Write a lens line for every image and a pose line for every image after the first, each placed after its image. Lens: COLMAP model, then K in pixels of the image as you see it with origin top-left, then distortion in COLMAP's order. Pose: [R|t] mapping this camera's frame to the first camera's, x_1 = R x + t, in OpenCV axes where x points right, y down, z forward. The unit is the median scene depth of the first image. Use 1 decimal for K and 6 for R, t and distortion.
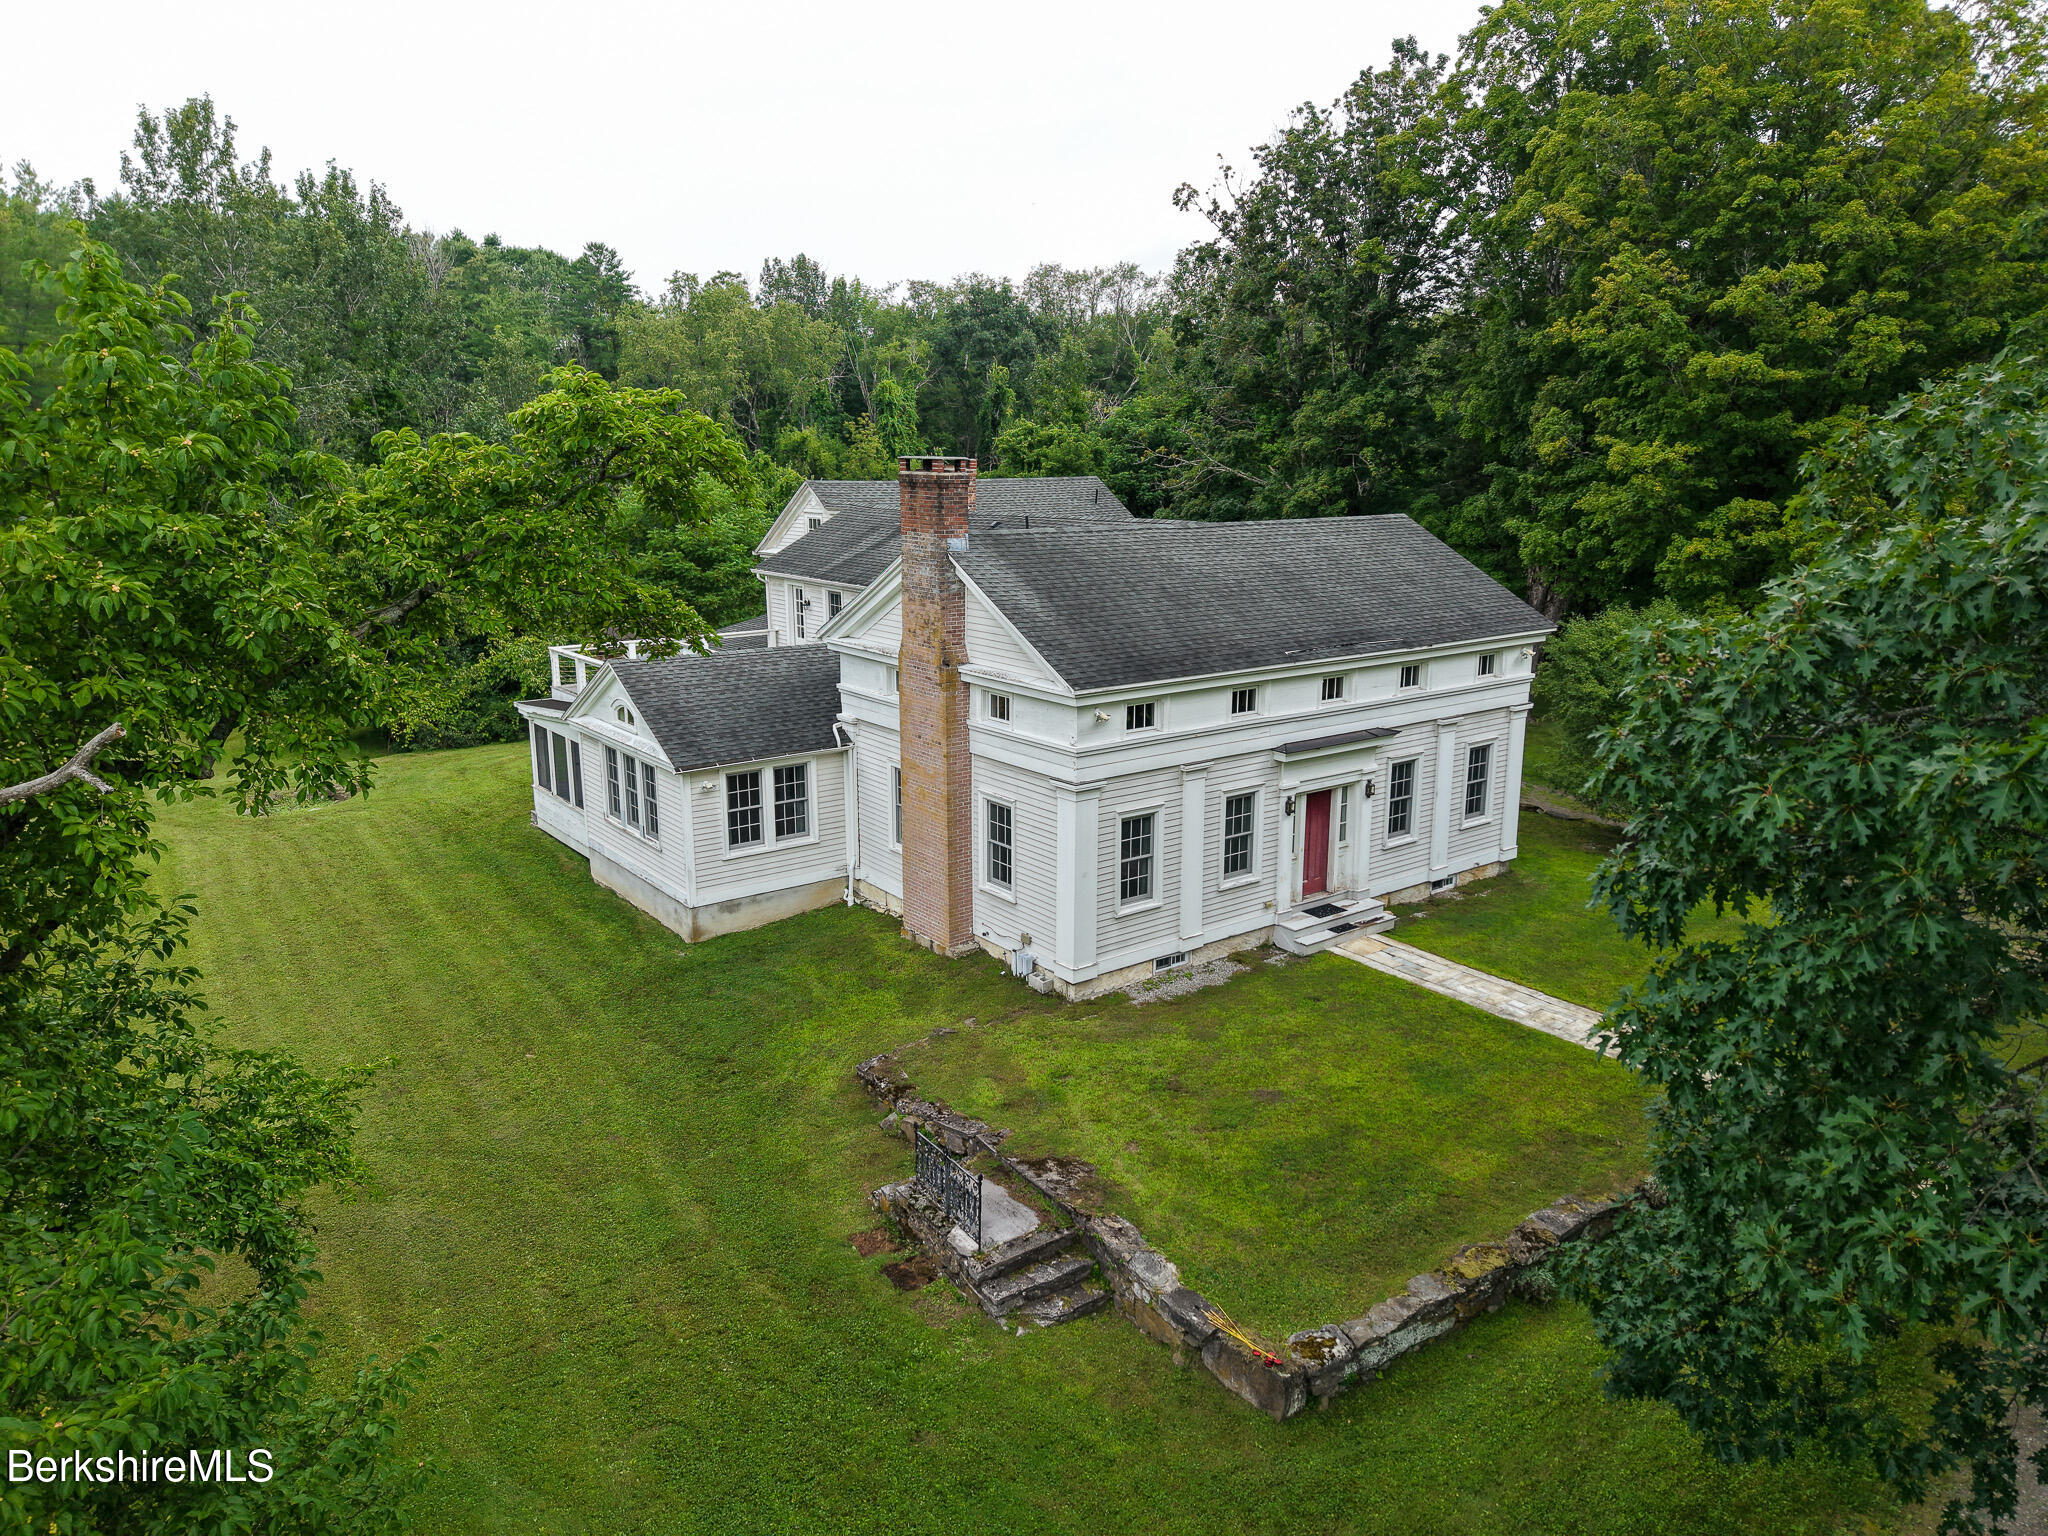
lens RADIAL K [[1380.8, 0, 1035.0], [0, 1380.8, 764.2], [0, 0, 1]] dist [0.041682, -0.001387]
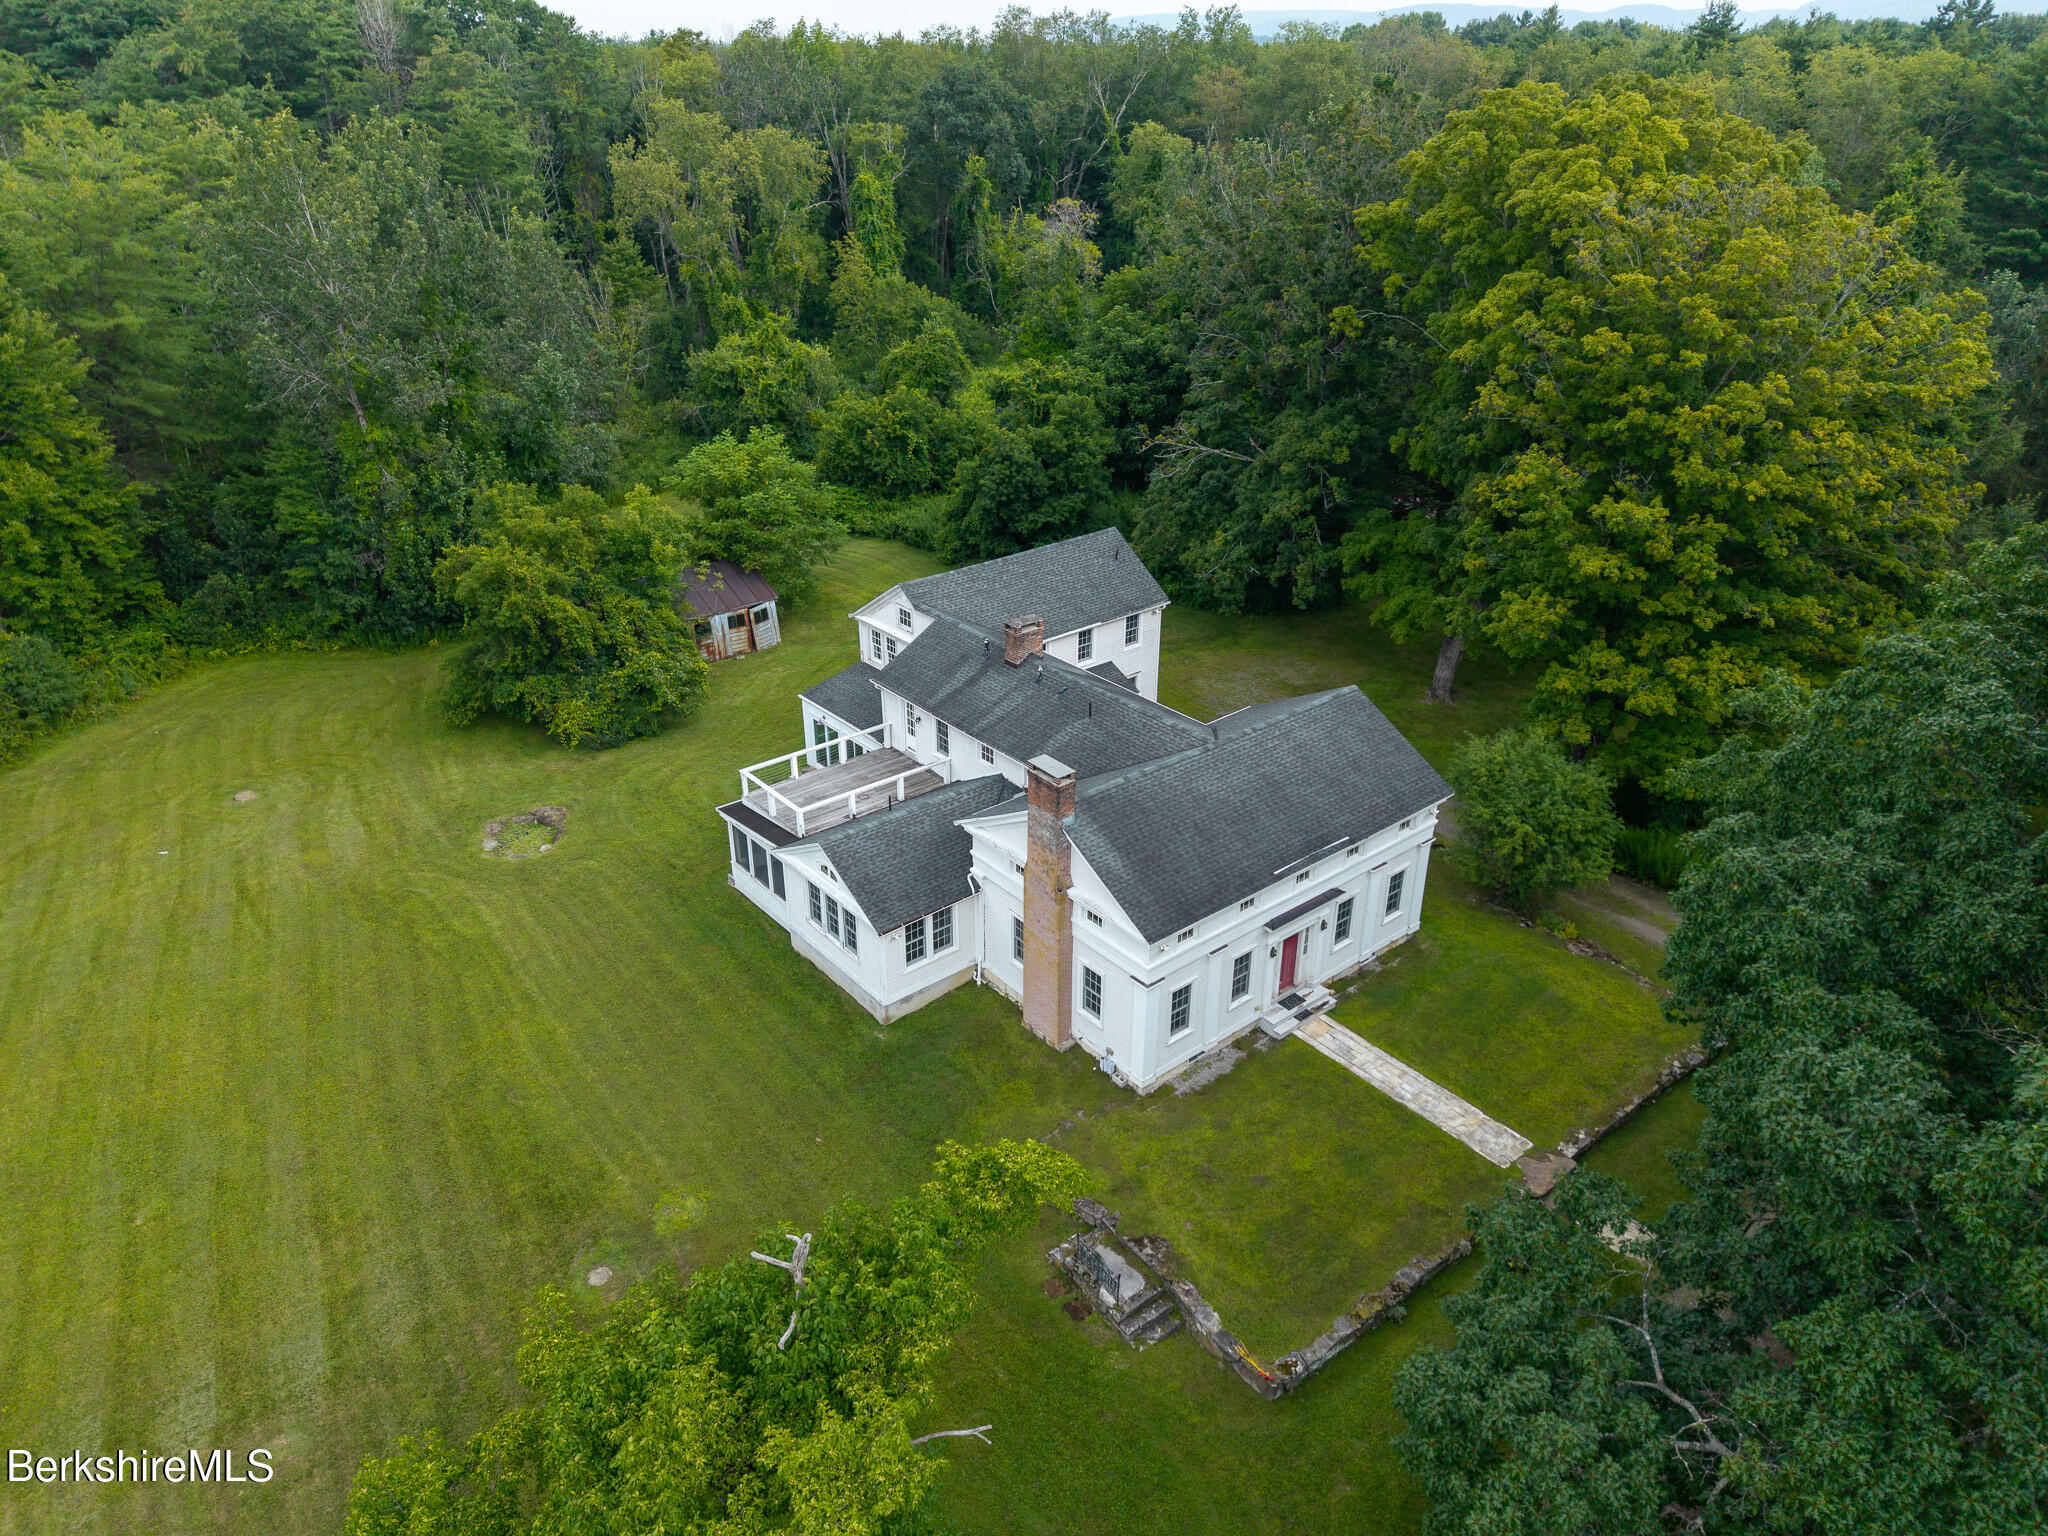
lens RADIAL K [[1380.8, 0, 1035.0], [0, 1380.8, 764.2], [0, 0, 1]] dist [0.041682, -0.001387]
pose [[0.999280, -0.016661, 0.034086, -0.138255], [0.008041, 0.971014, 0.238888, -0.565583], [-0.037078, -0.238442, 0.970449, -0.472144]]
